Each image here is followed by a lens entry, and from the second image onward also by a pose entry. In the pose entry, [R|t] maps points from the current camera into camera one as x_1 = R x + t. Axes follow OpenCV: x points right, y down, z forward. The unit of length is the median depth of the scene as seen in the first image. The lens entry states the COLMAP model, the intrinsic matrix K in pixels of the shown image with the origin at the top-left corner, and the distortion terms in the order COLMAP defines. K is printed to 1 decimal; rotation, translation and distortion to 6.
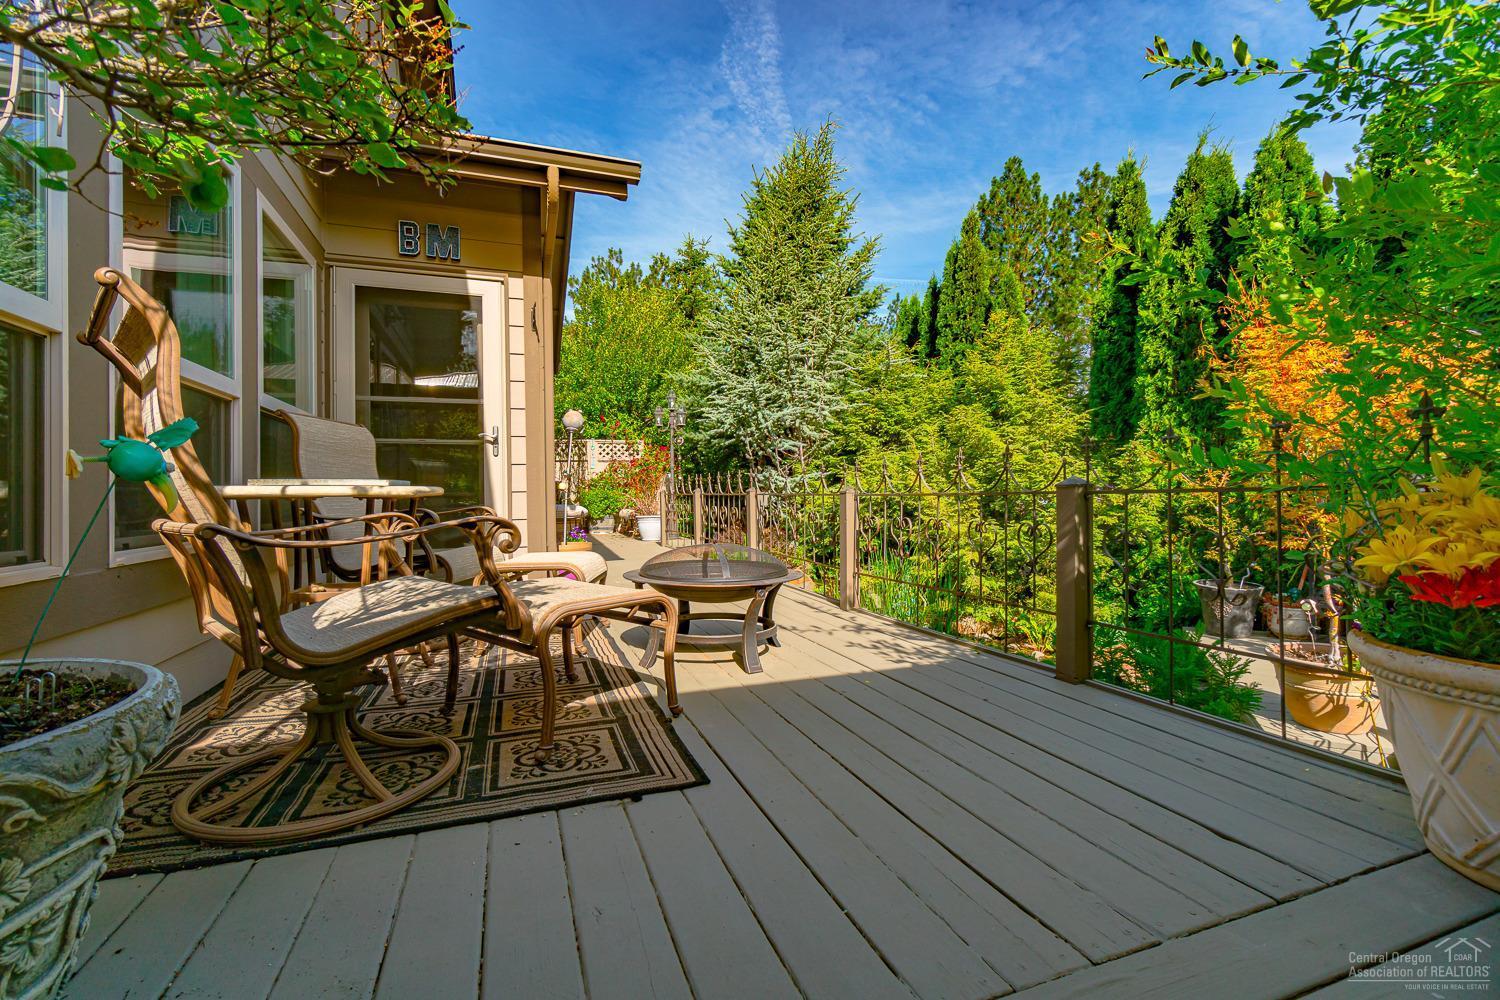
lens RADIAL K [[684.9, 0, 743.6], [0, 684.9, 482.4], [0, 0, 1]] dist [-0.002632, -0.000579]
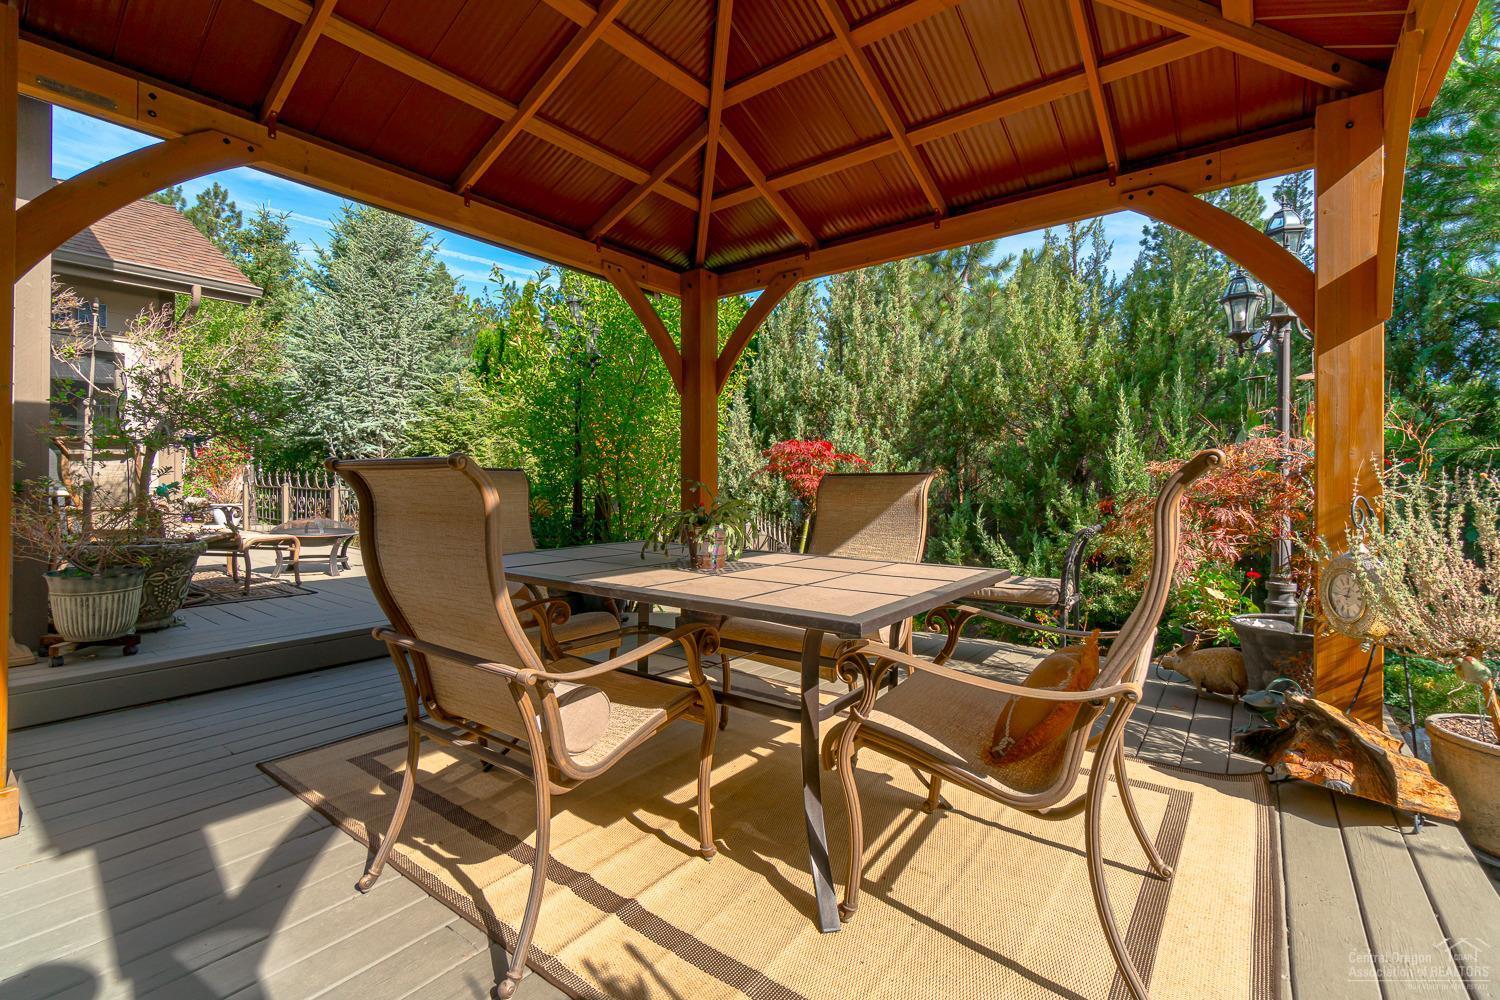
lens RADIAL K [[684.9, 0, 743.6], [0, 684.9, 482.4], [0, 0, 1]] dist [-0.002632, -0.000579]
pose [[0.852771, 0.016431, 0.522027, -0.005039], [-0.024510, 0.999663, 0.008573, -0.018879], [-0.521710, -0.020105, 0.852886, -0.413394]]
